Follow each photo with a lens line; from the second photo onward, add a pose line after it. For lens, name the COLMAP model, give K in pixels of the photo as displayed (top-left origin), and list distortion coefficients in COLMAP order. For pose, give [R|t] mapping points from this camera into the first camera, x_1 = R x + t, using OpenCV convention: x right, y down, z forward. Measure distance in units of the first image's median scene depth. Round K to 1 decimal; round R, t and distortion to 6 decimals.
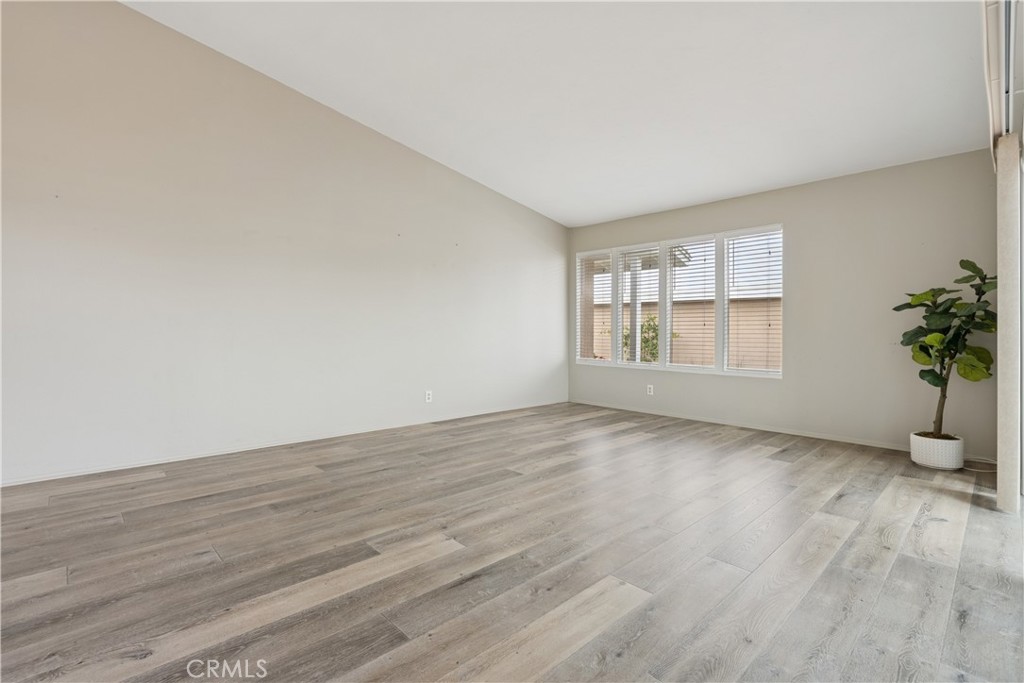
lens RADIAL K [[472.2, 0, 509.1], [0, 472.2, 317.0], [0, 0, 1]] dist [0.000082, 0.001099]
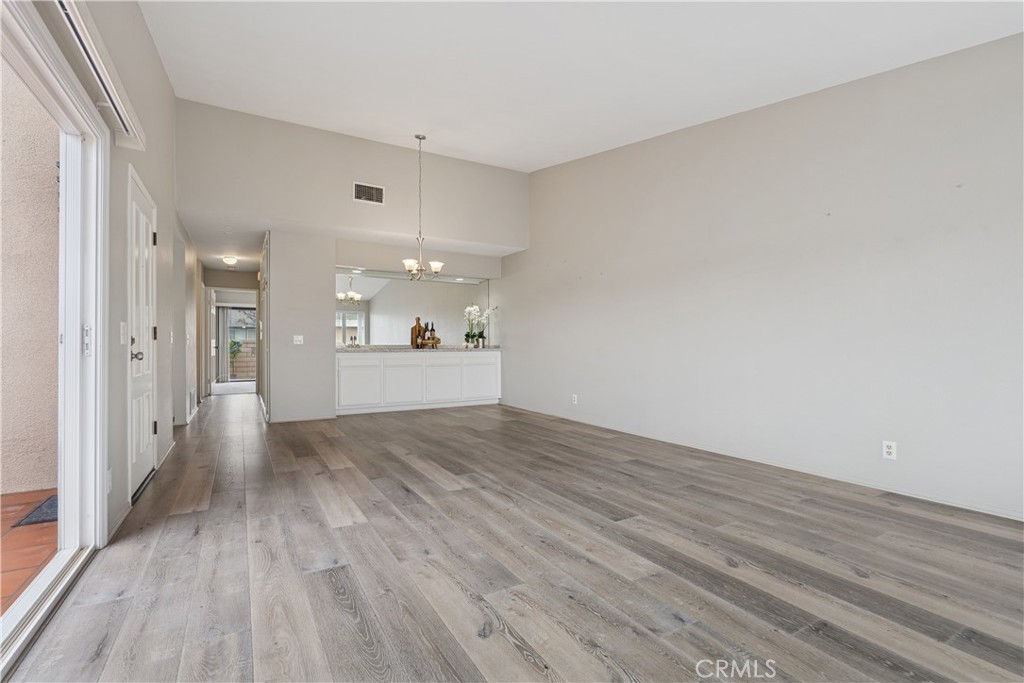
lens RADIAL K [[462.8, 0, 512.0], [0, 462.8, 341.5], [0, 0, 1]] dist [-0.000742, 0.000597]
pose [[-0.223896, -0.019131, -0.974425, 0.979501], [0.025368, 0.999354, -0.025450, 0.048840], [0.974283, -0.030417, -0.223266, 1.174791]]
